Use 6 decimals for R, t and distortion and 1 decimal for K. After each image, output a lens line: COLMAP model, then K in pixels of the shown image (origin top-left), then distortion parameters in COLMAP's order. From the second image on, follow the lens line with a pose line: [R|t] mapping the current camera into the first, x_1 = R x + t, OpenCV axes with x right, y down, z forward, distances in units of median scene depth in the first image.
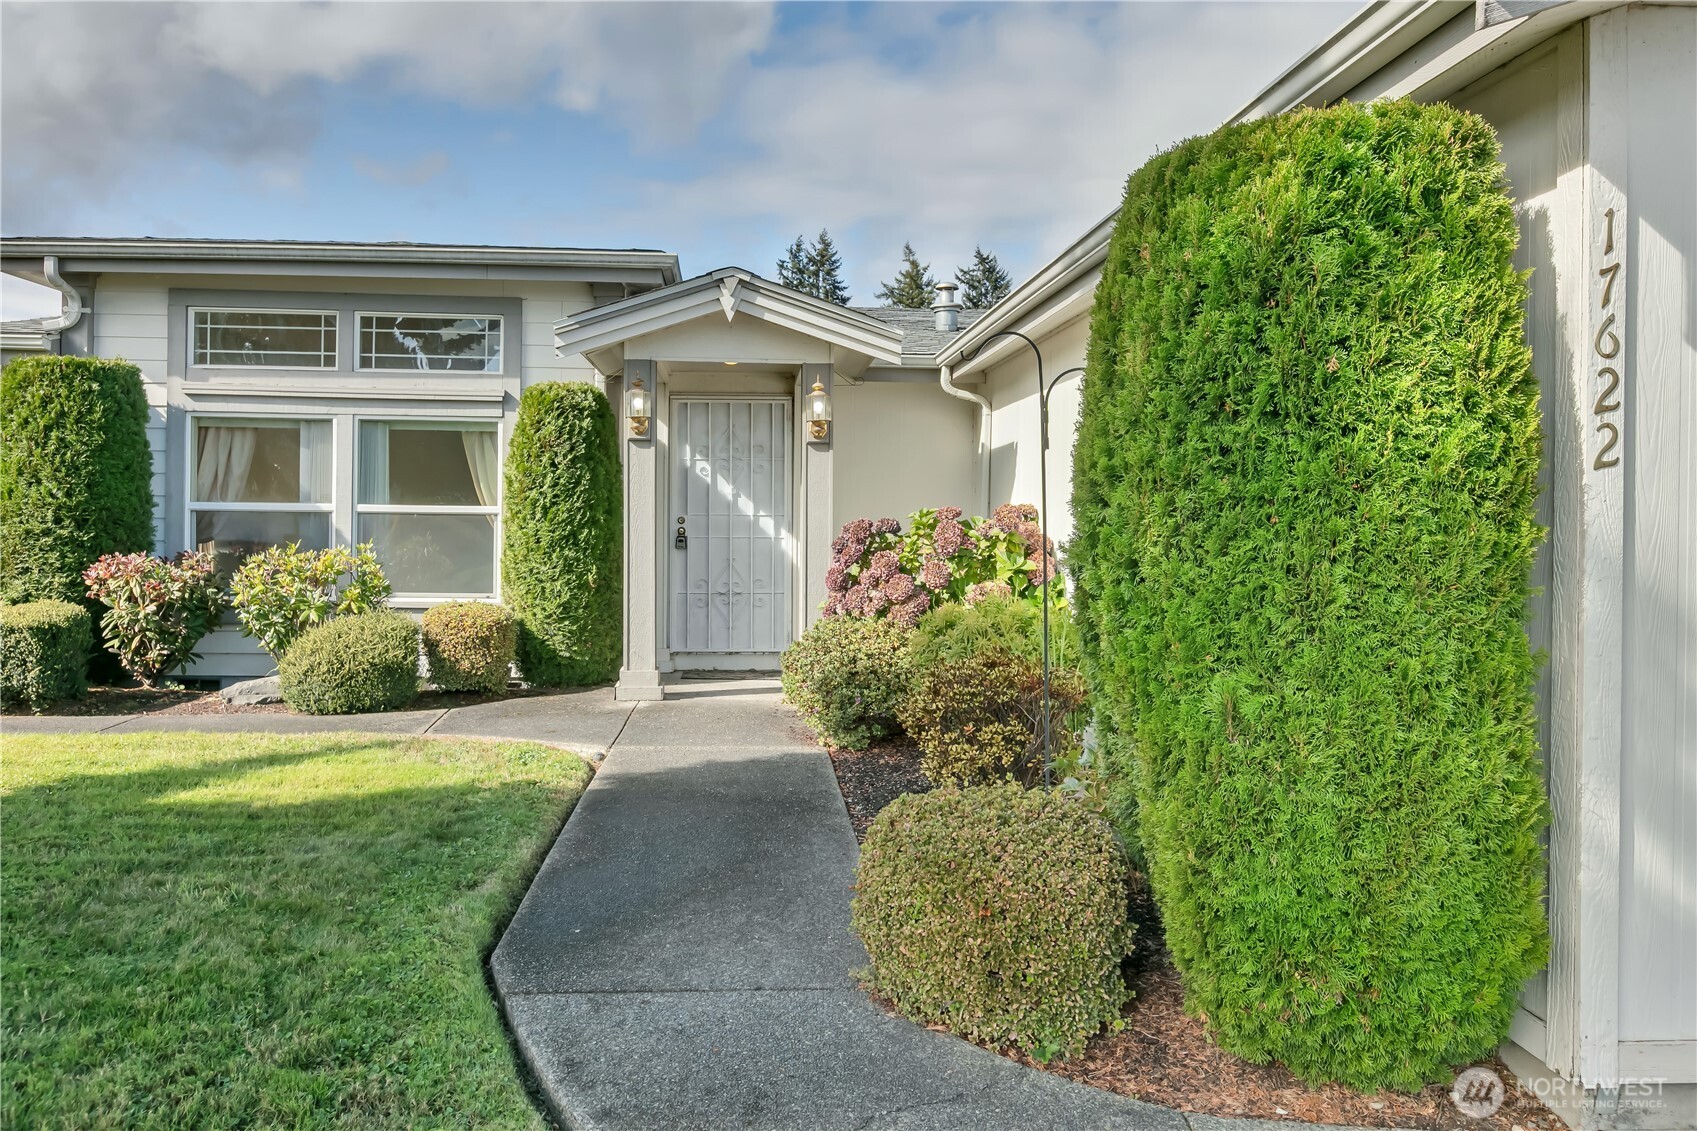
lens RADIAL K [[1224.5, 0, 791.9], [0, 1224.5, 571.7], [0, 0, 1]] dist [-0.002642, 0.004542]
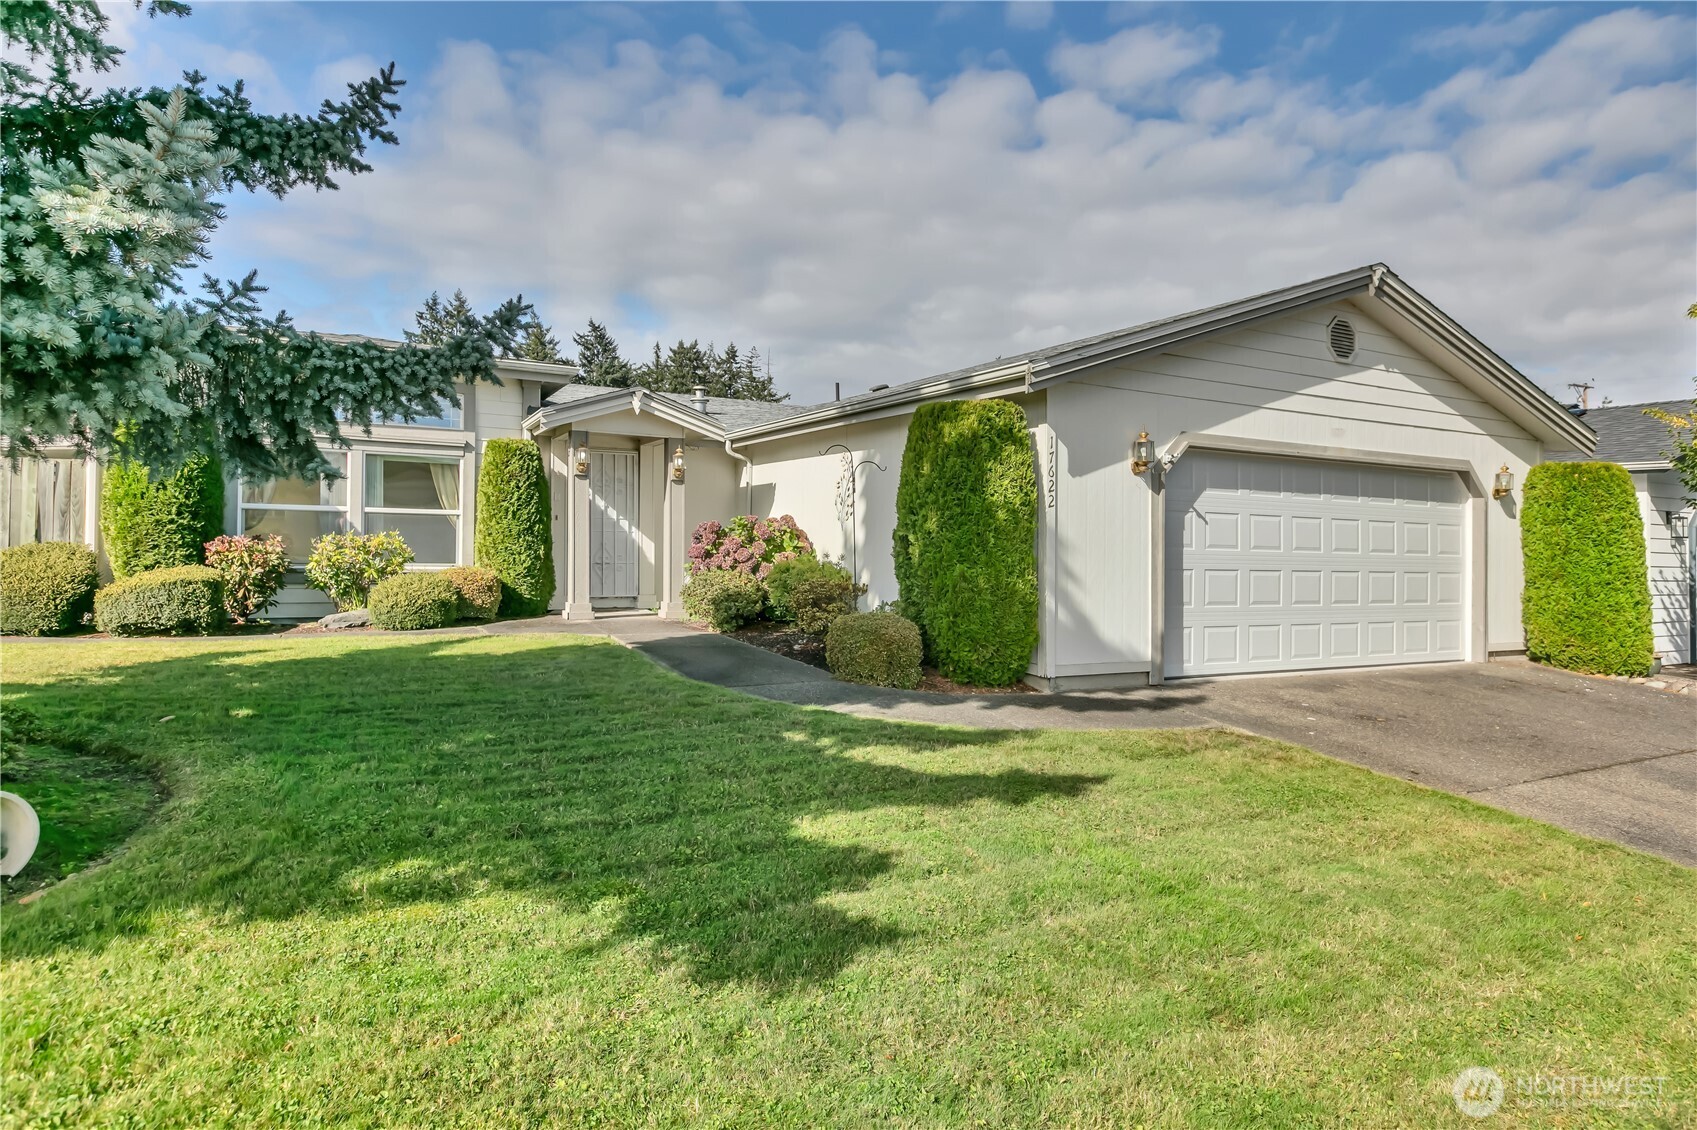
lens RADIAL K [[914.3, 0, 848.5], [0, 914.3, 565.0], [0, 0, 1]] dist [-0.000073, 0.000549]
pose [[0.912239, -0.003264, 0.409644, -0.309505], [0.004304, 0.999989, -0.001618, 0.027547], [-0.409635, 0.003240, 0.912244, -0.381902]]
